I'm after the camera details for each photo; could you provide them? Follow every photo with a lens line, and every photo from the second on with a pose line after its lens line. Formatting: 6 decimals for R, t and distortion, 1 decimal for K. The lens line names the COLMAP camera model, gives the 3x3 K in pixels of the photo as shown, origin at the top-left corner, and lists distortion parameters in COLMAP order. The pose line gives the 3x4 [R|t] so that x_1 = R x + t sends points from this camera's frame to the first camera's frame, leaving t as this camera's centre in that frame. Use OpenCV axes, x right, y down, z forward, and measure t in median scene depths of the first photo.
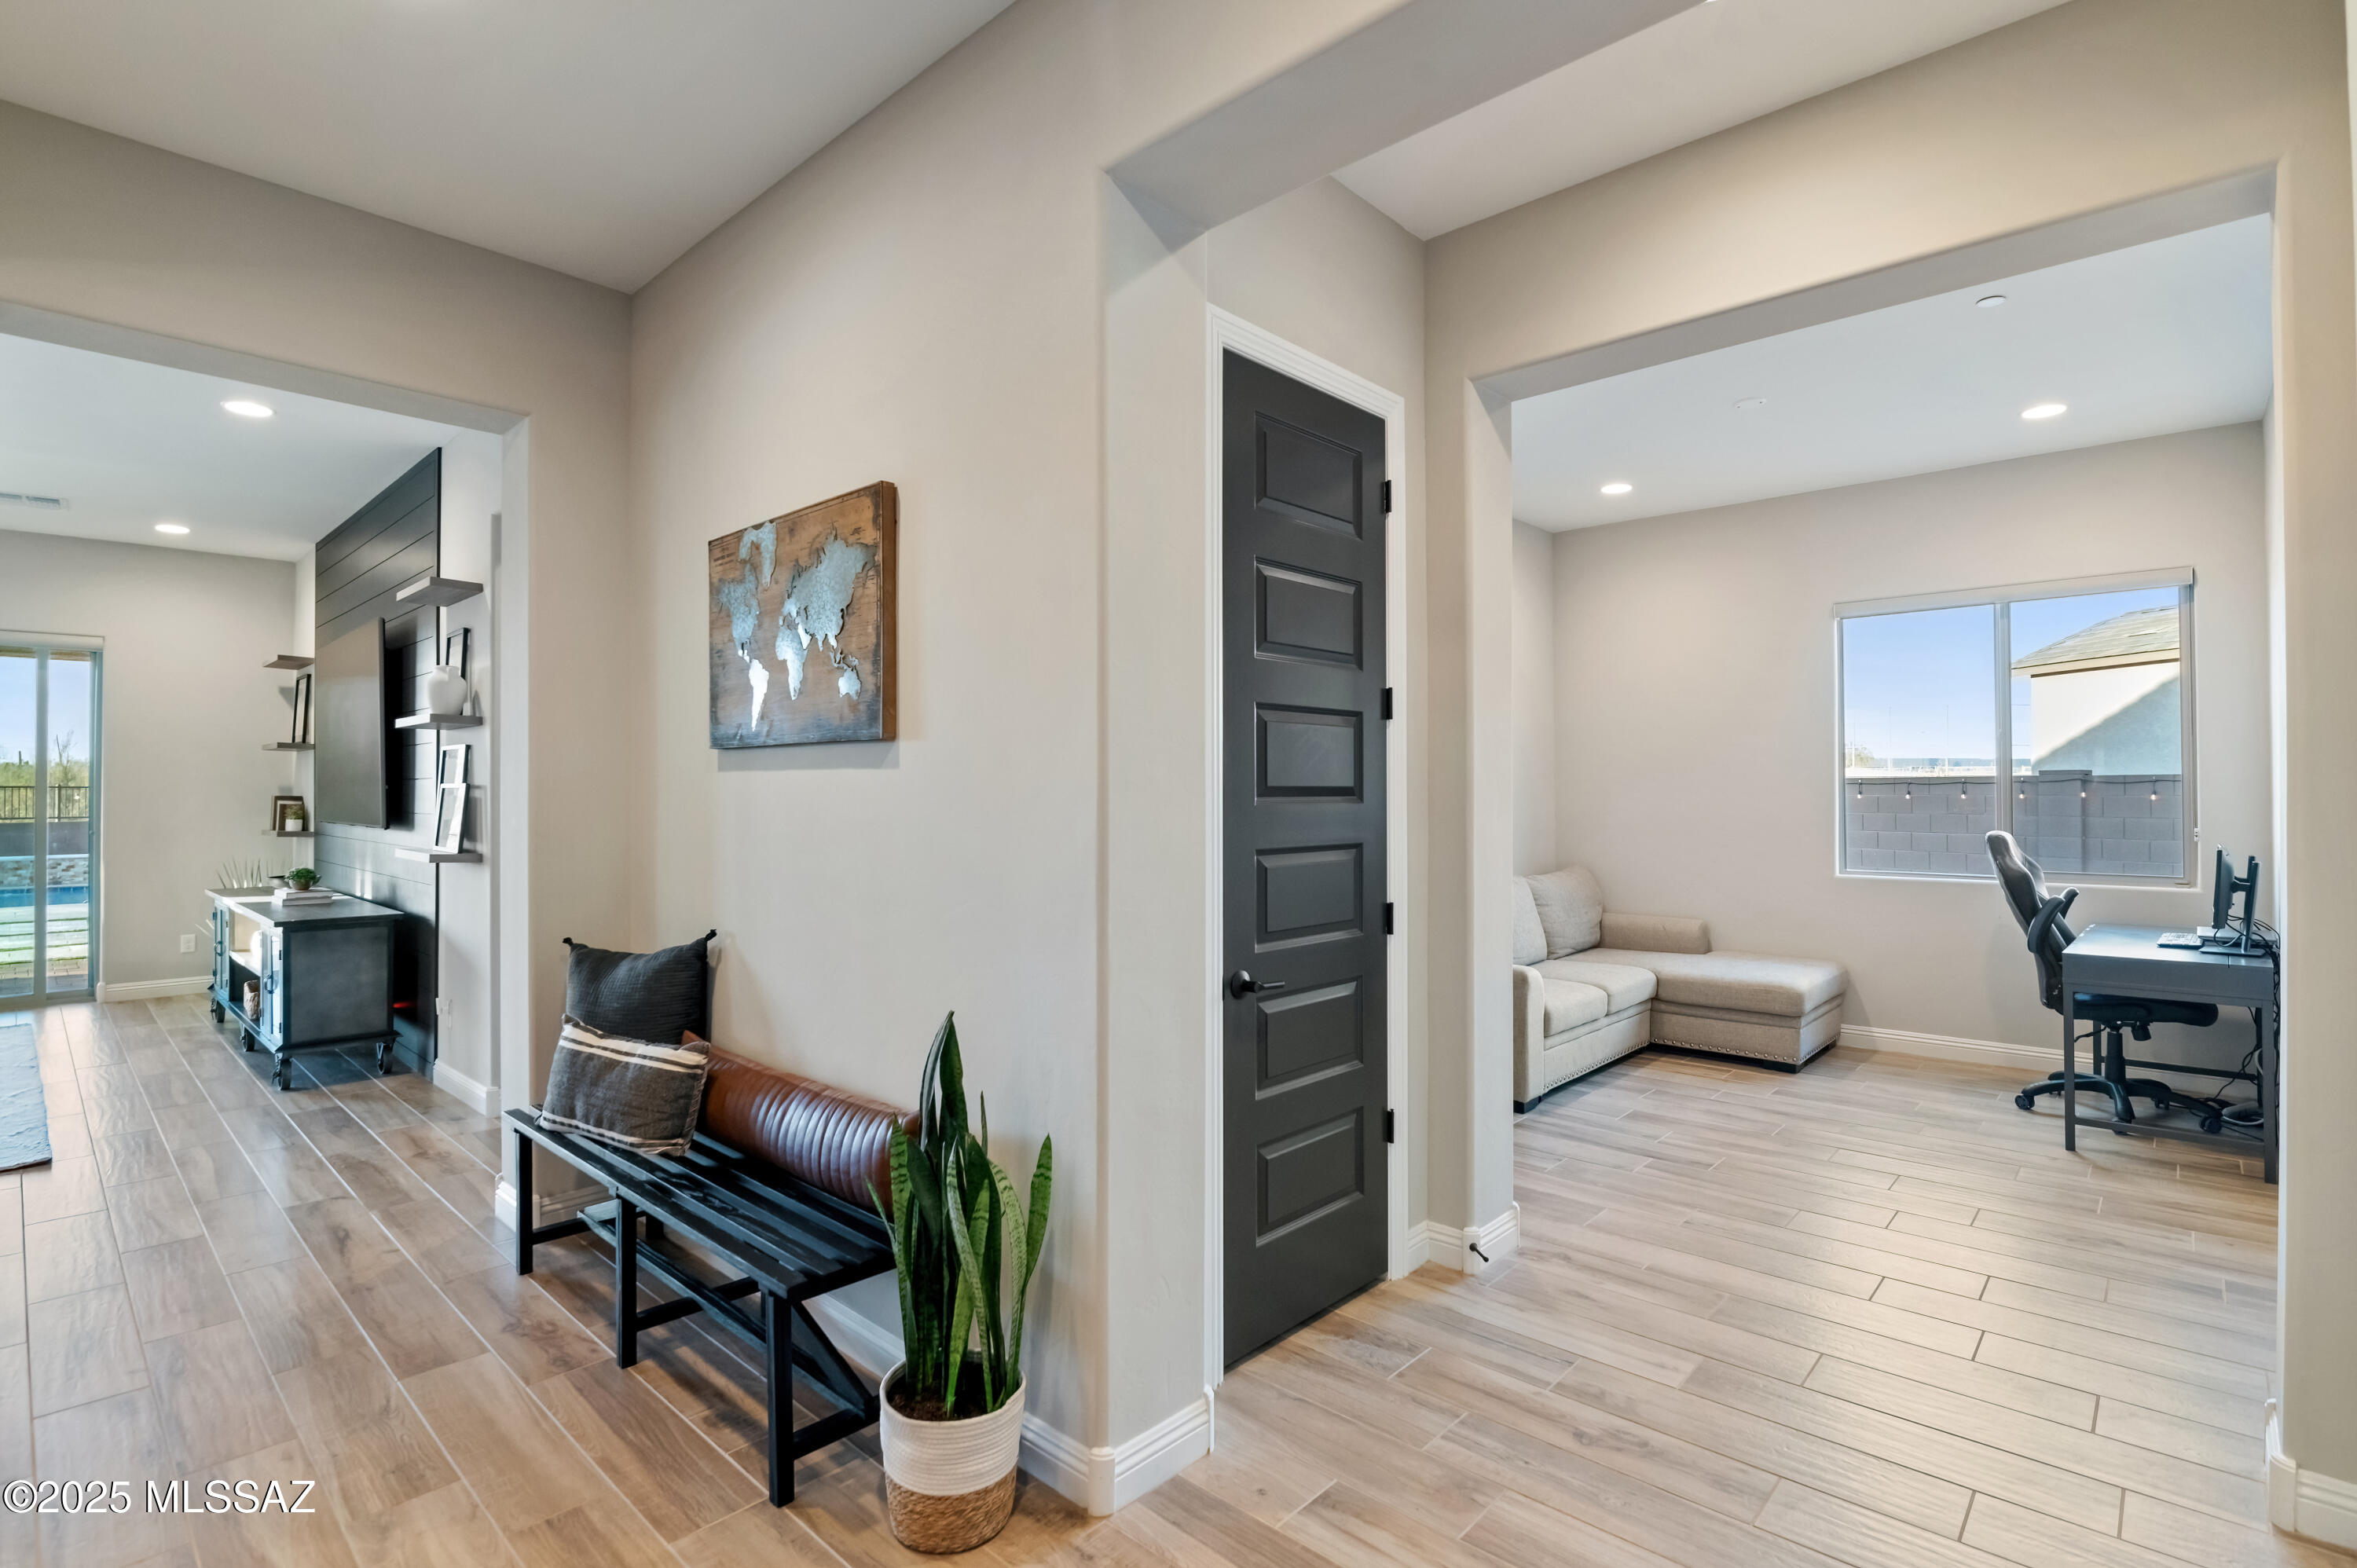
lens RADIAL K [[1086.6, 0, 1191.5], [0, 1086.6, 788.9], [0, 0, 1]] dist [-0.015364, 0.000383]
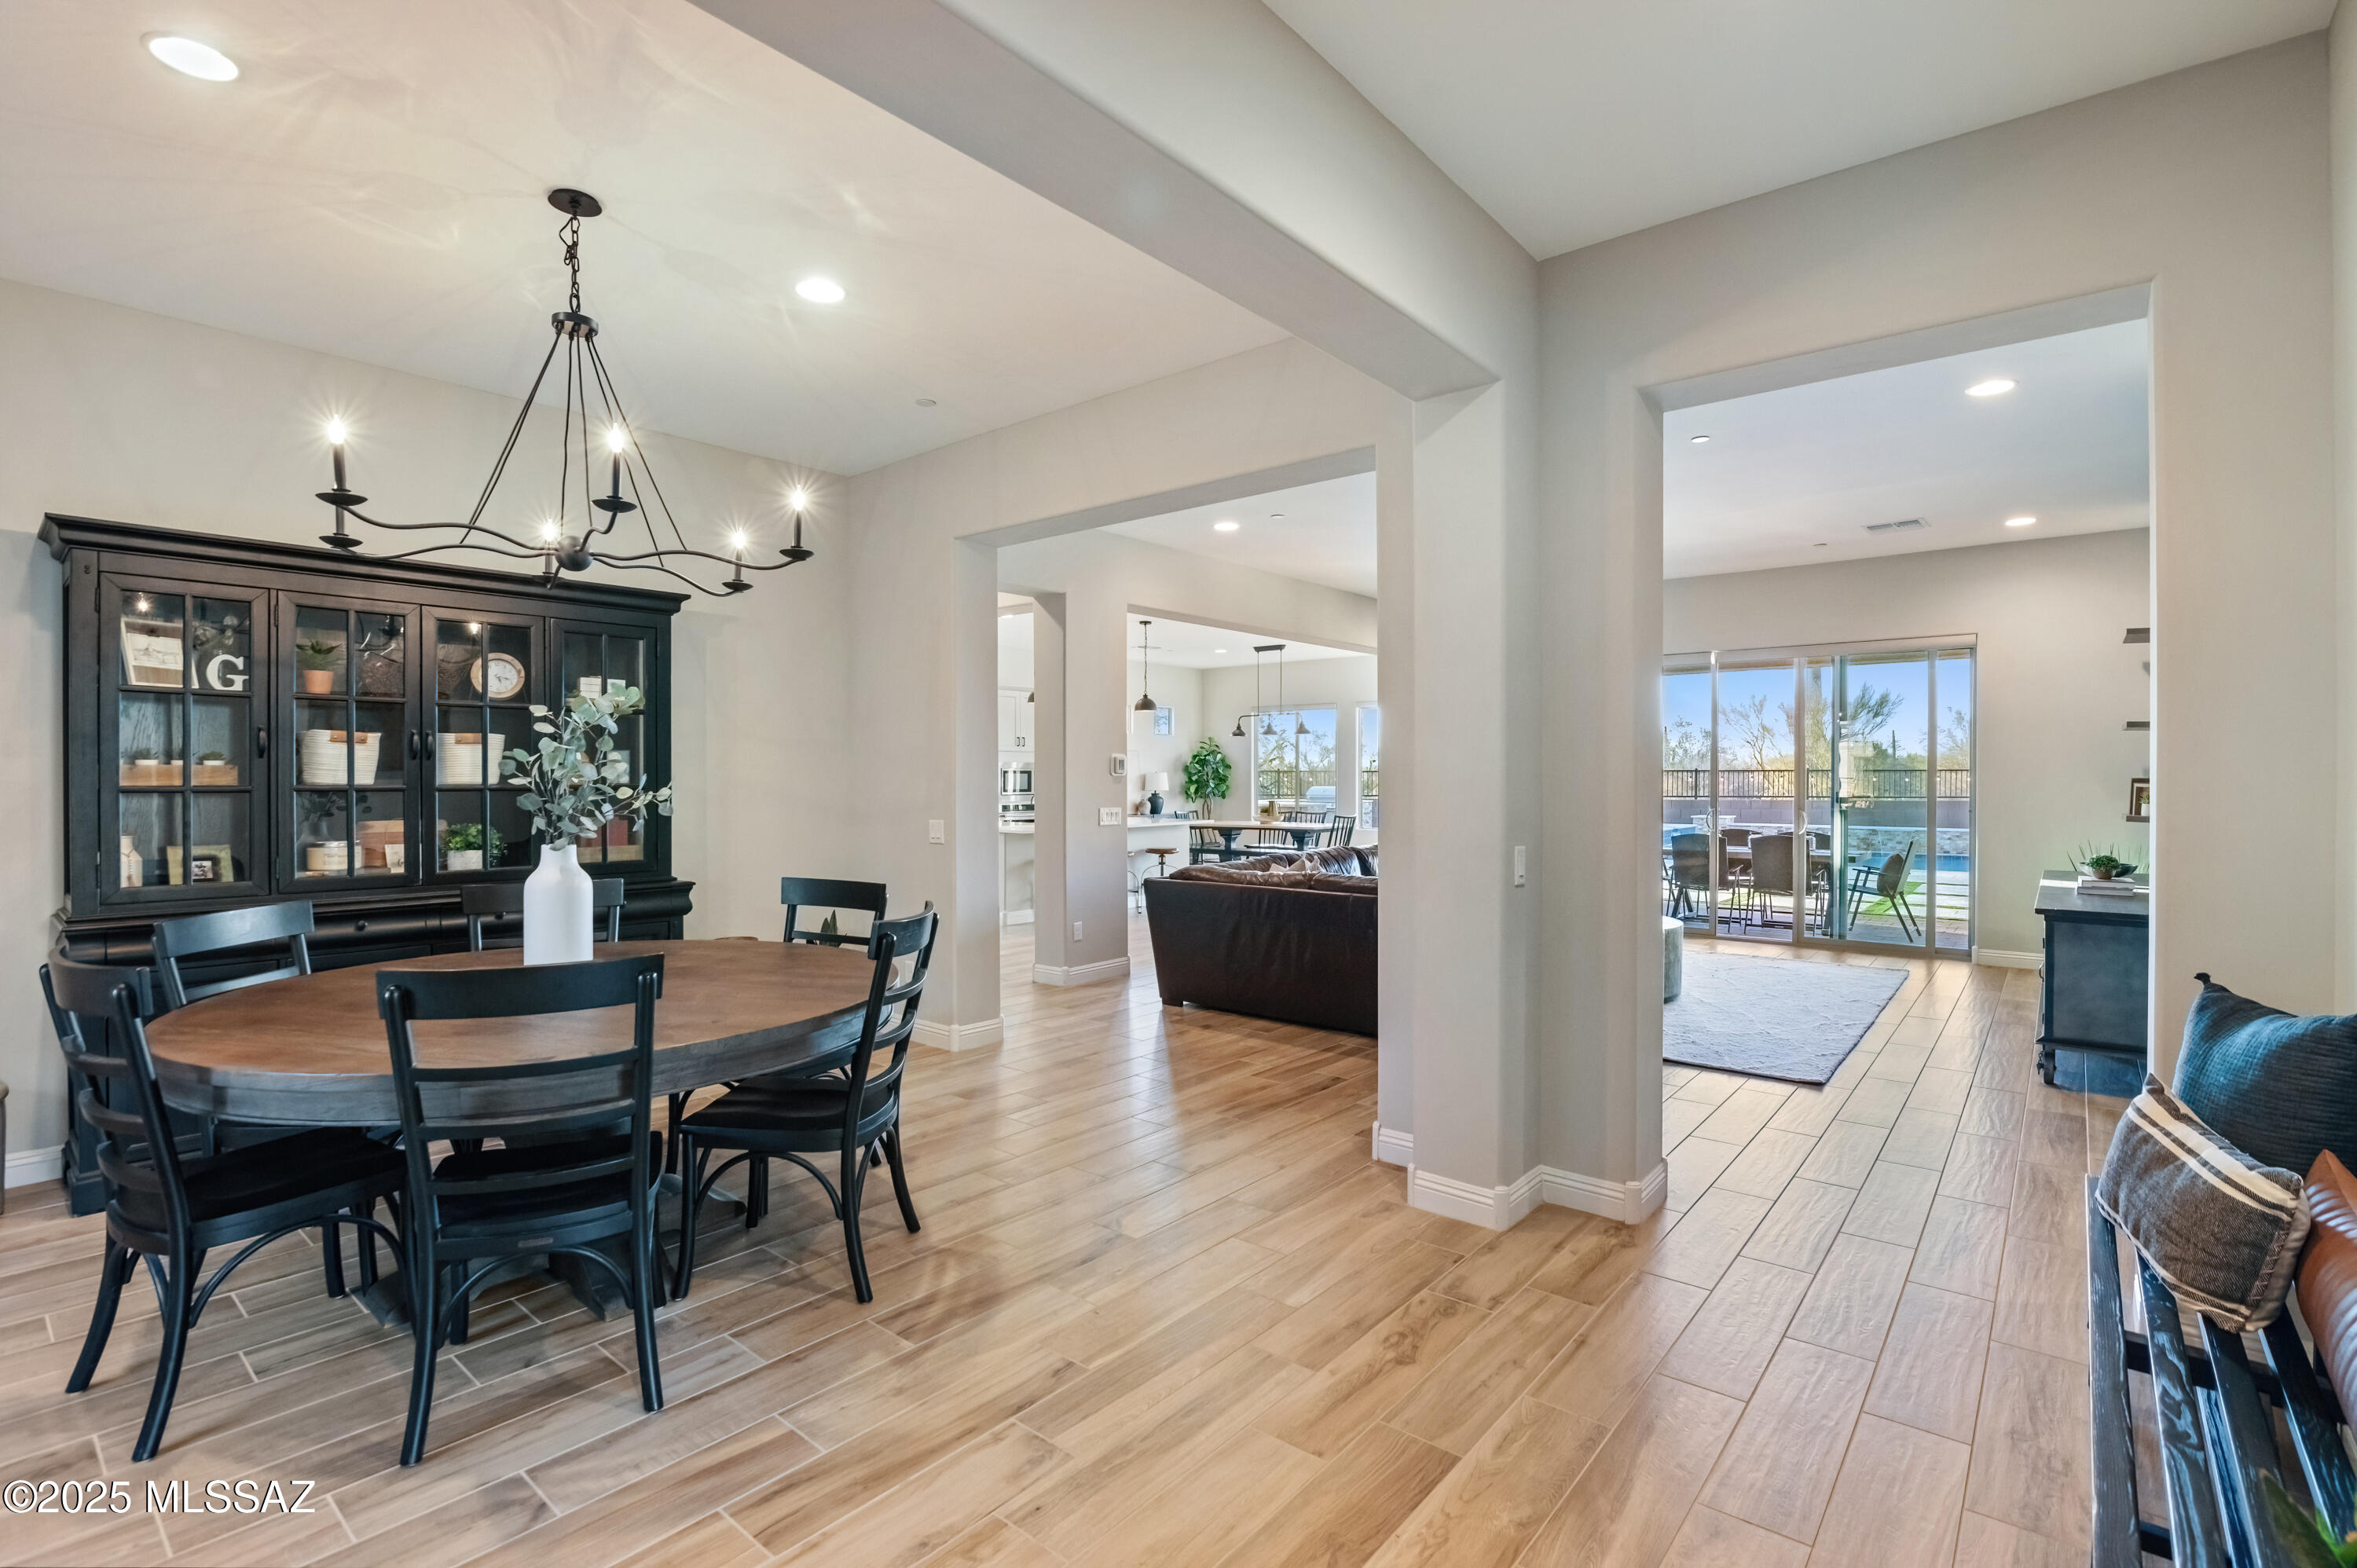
lens RADIAL K [[1086.6, 0, 1188.5], [0, 1086.6, 779.7], [0, 0, 1]] dist [-0.015364, 0.000383]
pose [[0.061883, 0.008502, -0.998047, 0.057129], [-0.000373, 0.999964, 0.008495, 0.000315], [0.998083, -0.000154, 0.061884, 0.146446]]
